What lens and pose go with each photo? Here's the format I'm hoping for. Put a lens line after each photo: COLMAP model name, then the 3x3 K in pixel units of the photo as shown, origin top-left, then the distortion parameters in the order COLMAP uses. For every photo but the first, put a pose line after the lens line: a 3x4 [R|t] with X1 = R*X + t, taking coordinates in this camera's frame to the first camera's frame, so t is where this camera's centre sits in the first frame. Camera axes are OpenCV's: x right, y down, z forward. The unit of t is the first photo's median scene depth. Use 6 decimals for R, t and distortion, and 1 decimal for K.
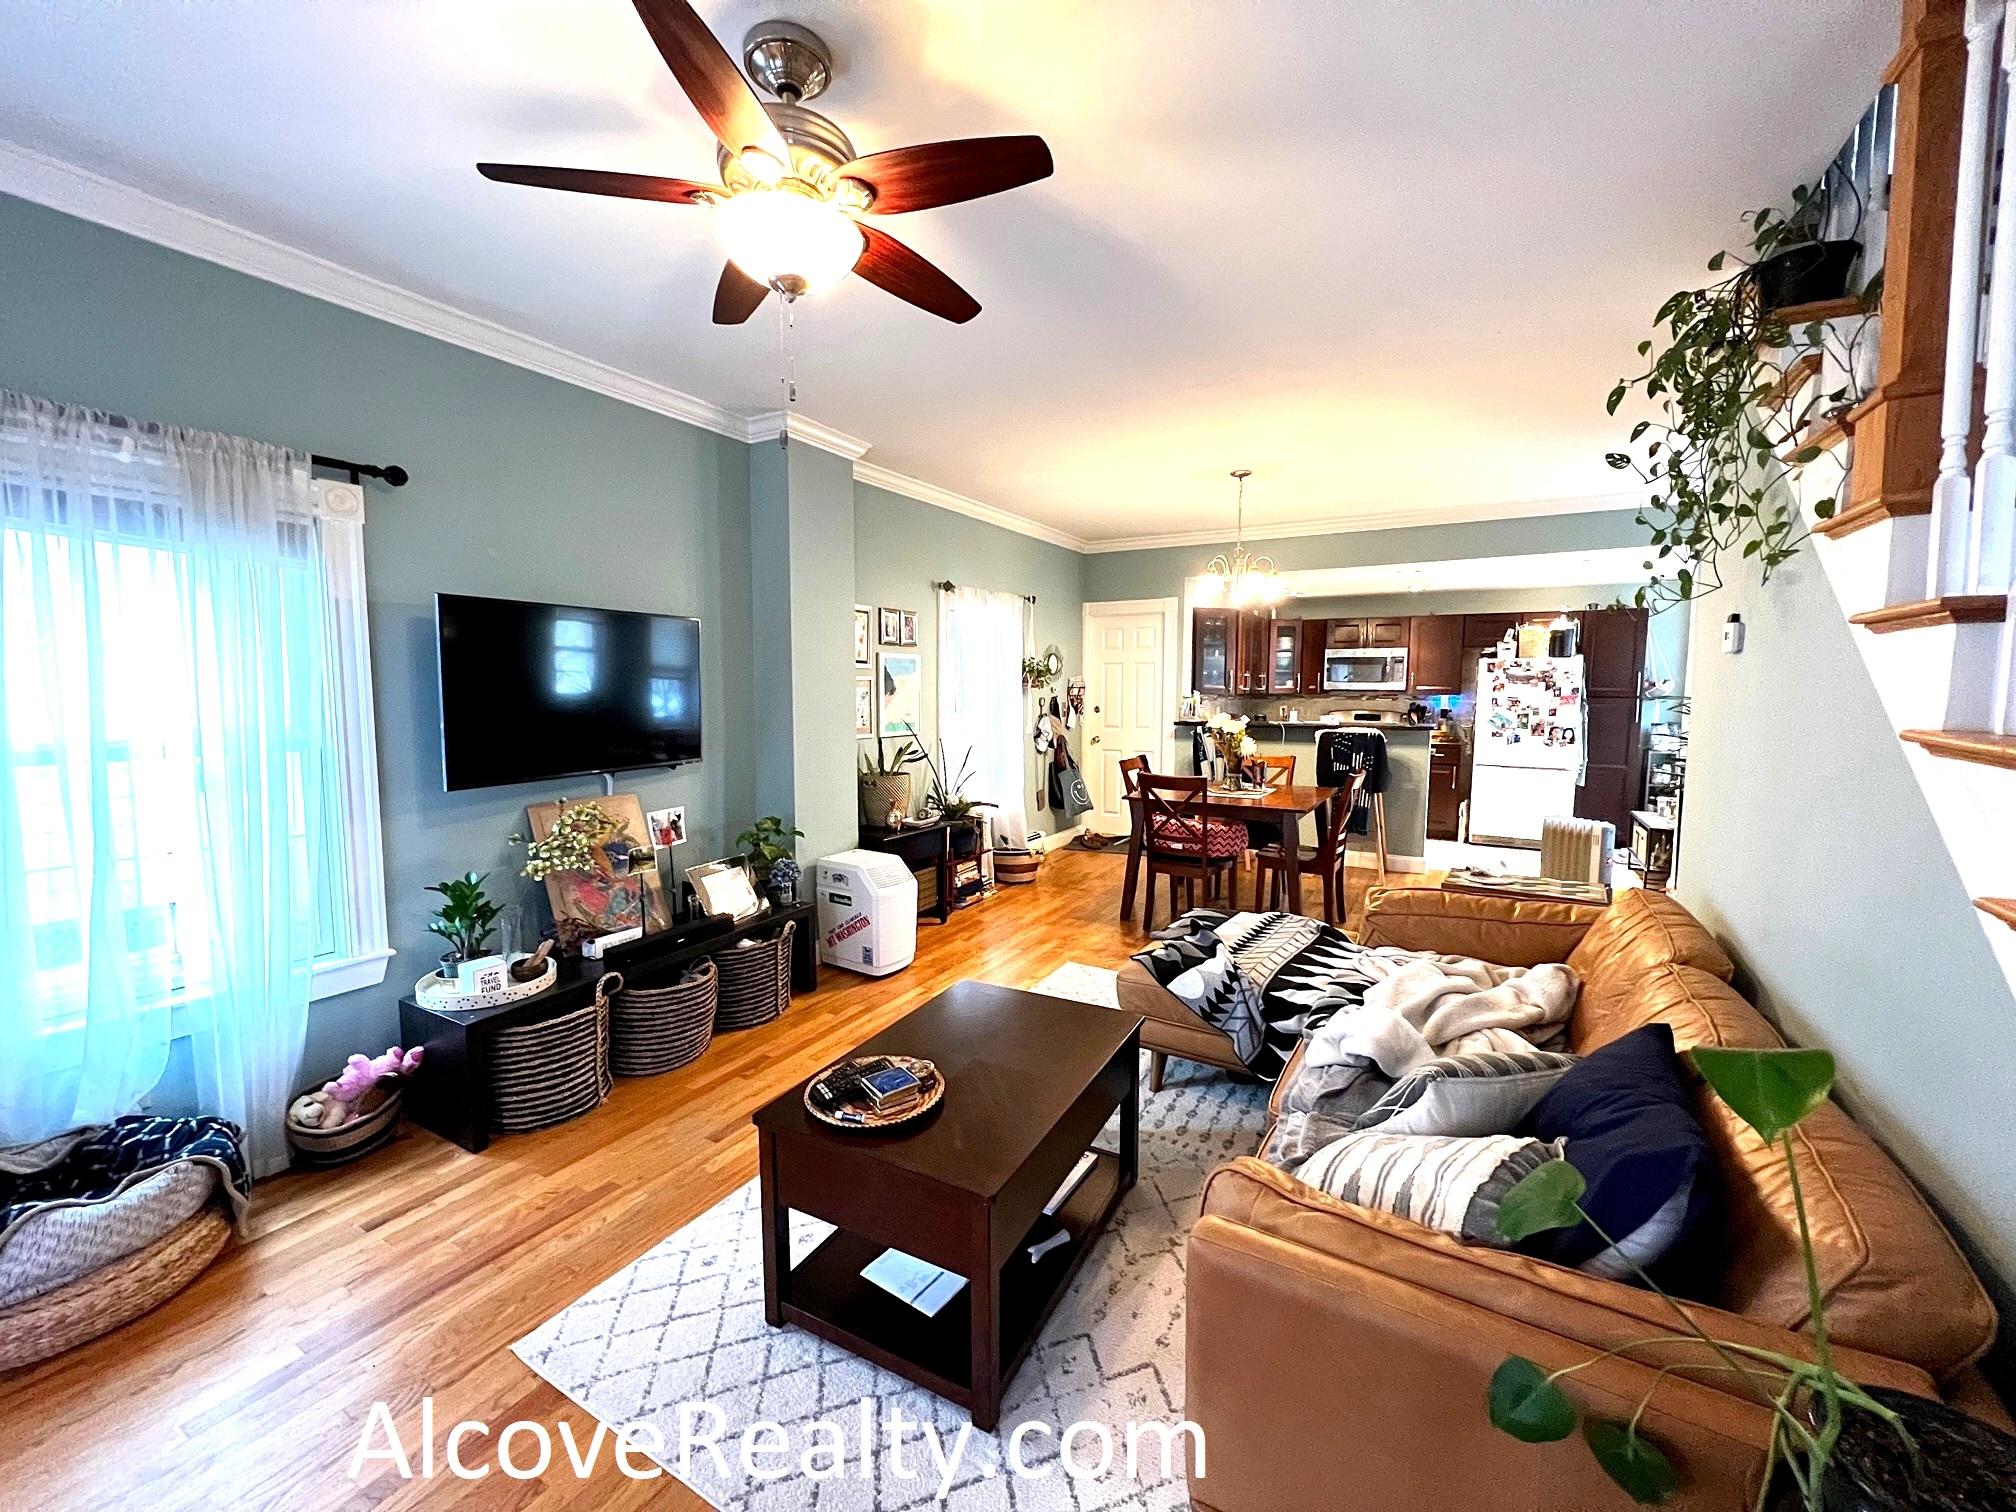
lens RADIAL K [[806.0, 0, 1008.0], [0, 806.0, 756.0], [0, 0, 1]] dist [-0.000171, -0.000006]
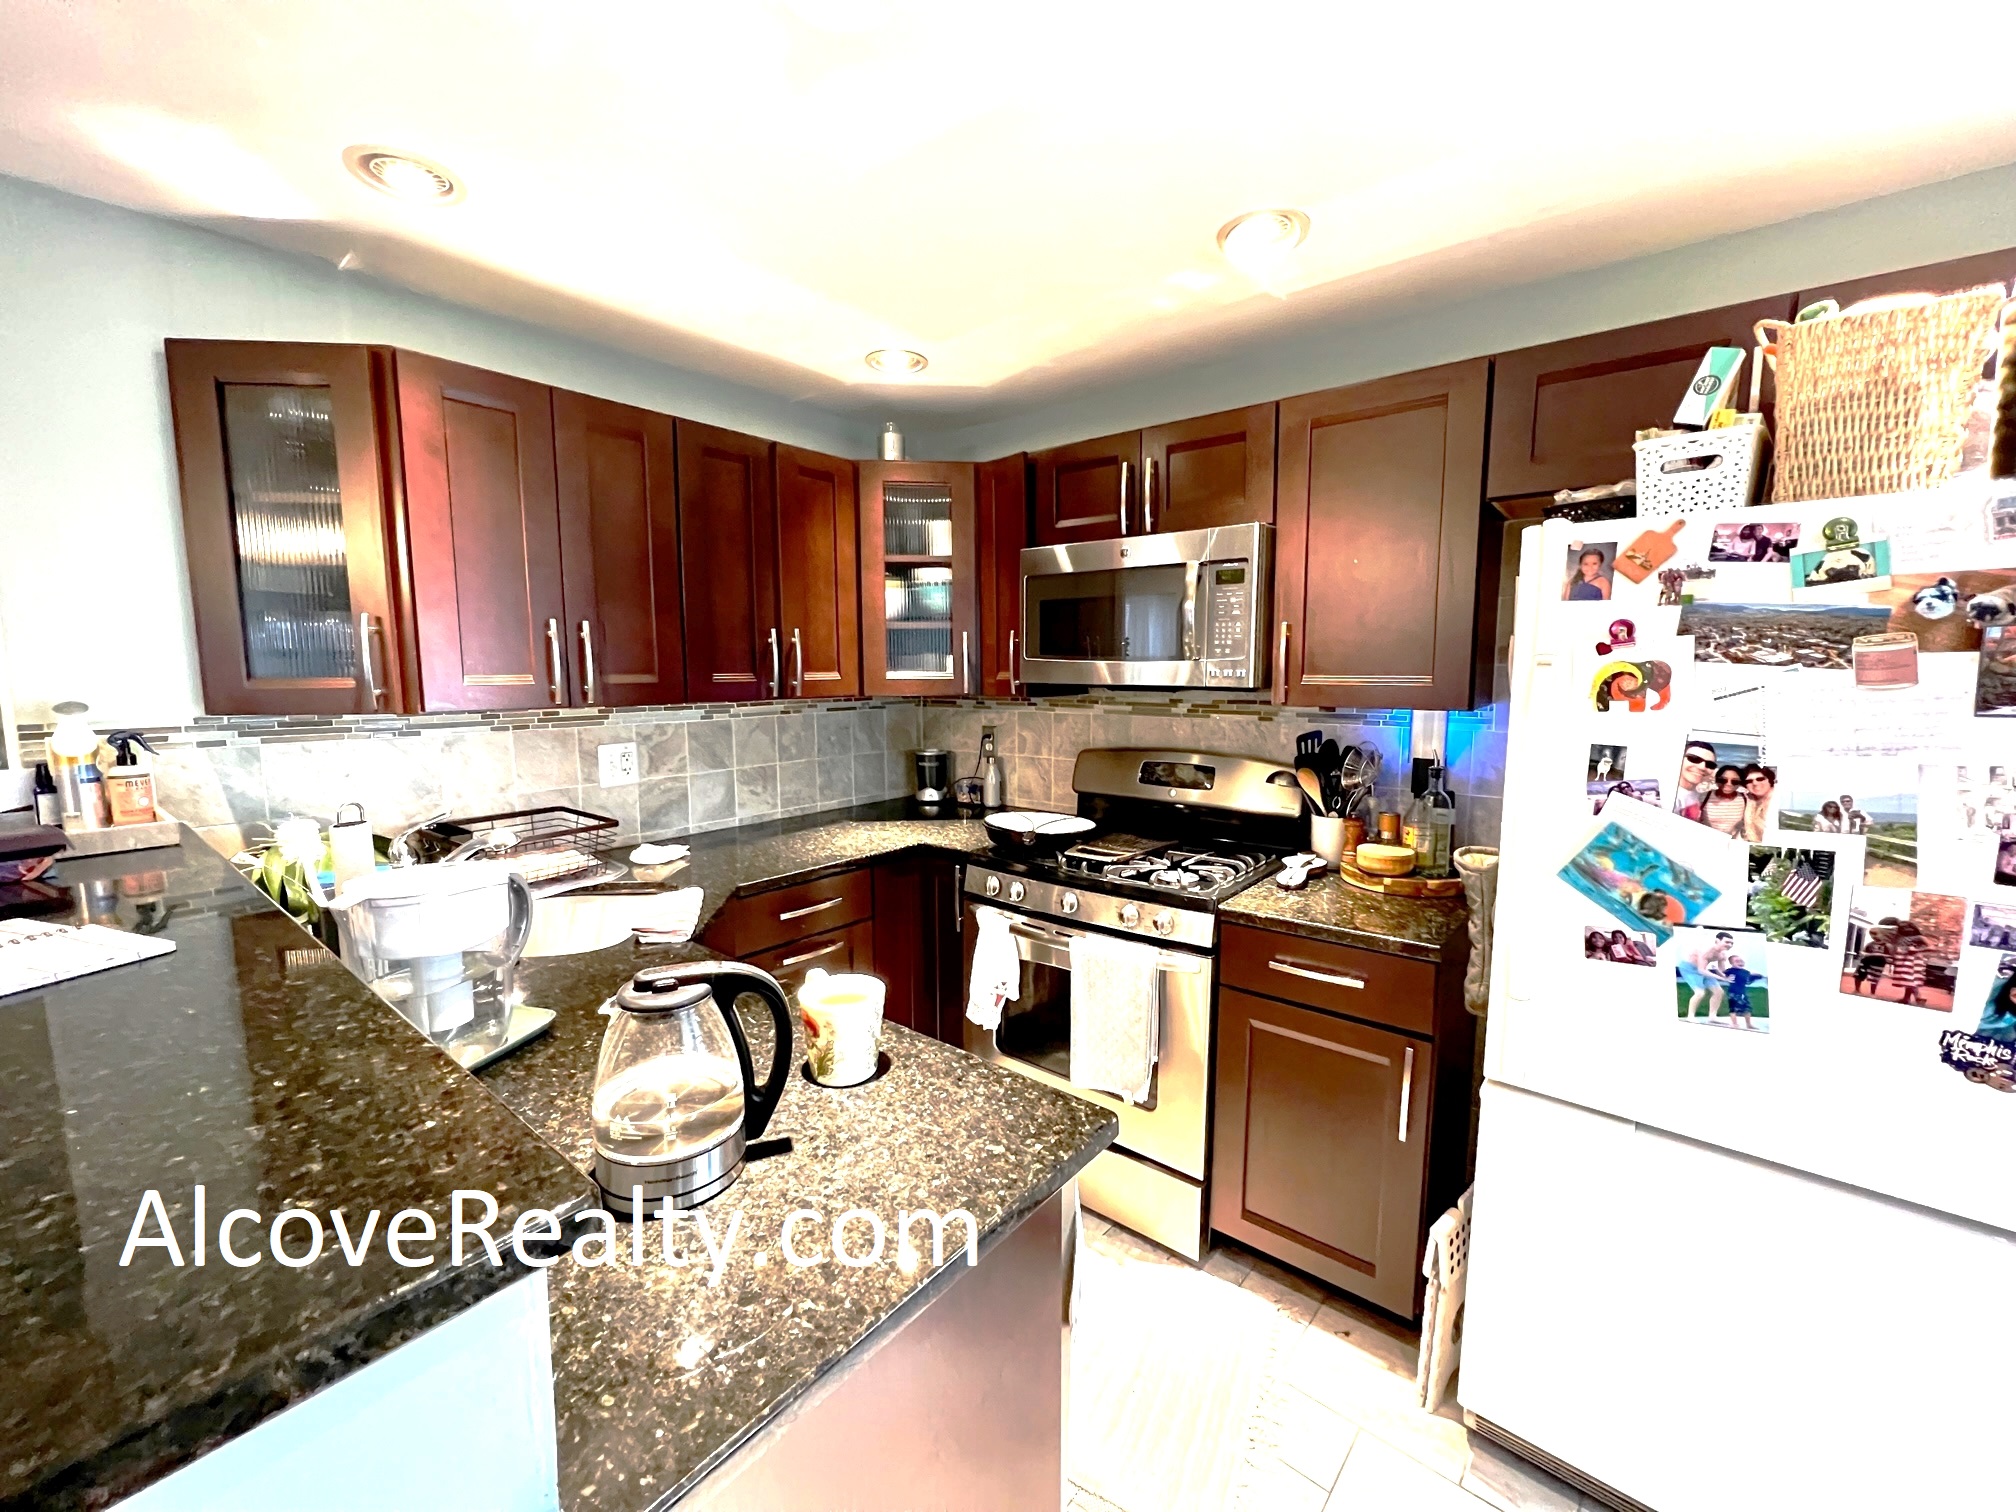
lens RADIAL K [[803.9, 0, 1008.0], [0, 803.9, 756.0], [0, 0, 1]] dist [-0.000117, -0.000003]
pose [[0.988200, 0.015322, -0.152400, 0.502390], [-0.011782, 0.999640, 0.024104, -0.072561], [0.152715, -0.022024, 0.988025, 0.808133]]
